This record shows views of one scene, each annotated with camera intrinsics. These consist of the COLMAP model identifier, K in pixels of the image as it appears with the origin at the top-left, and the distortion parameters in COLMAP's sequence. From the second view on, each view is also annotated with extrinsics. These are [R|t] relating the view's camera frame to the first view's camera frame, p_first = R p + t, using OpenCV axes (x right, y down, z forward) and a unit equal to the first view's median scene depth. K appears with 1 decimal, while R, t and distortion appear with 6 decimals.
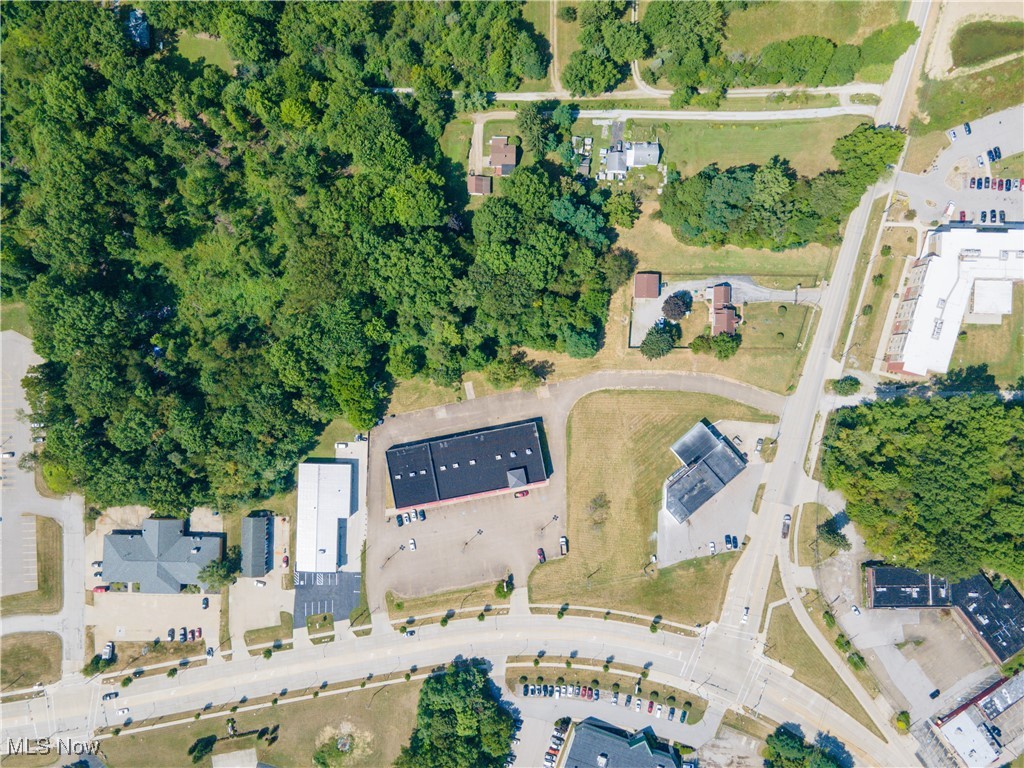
lens RADIAL K [[749.4, 0, 506.5], [0, 749.4, 383.2], [0, 0, 1]] dist [0.029119, 0.030123]
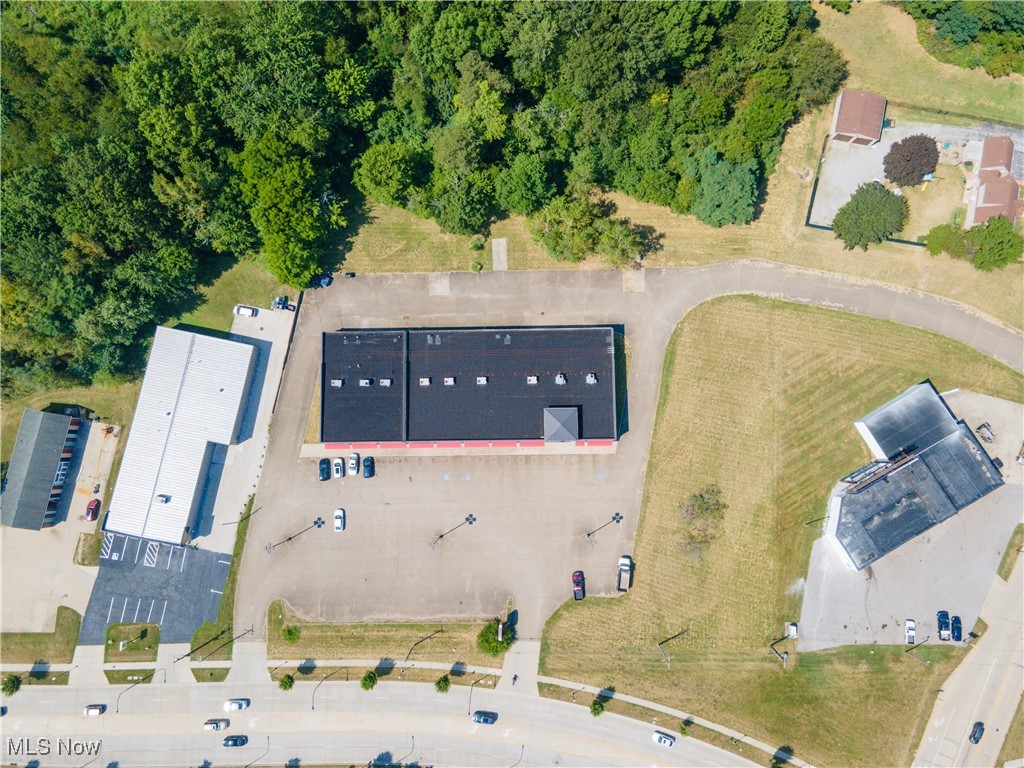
lens RADIAL K [[749.4, 0, 506.5], [0, 749.4, 383.2], [0, 0, 1]] dist [0.029119, 0.030123]
pose [[0.984043, 0.177868, -0.004698, -0.025280], [-0.177514, 0.979596, -0.094238, 0.151340], [-0.012160, 0.093568, 0.995539, 0.470787]]
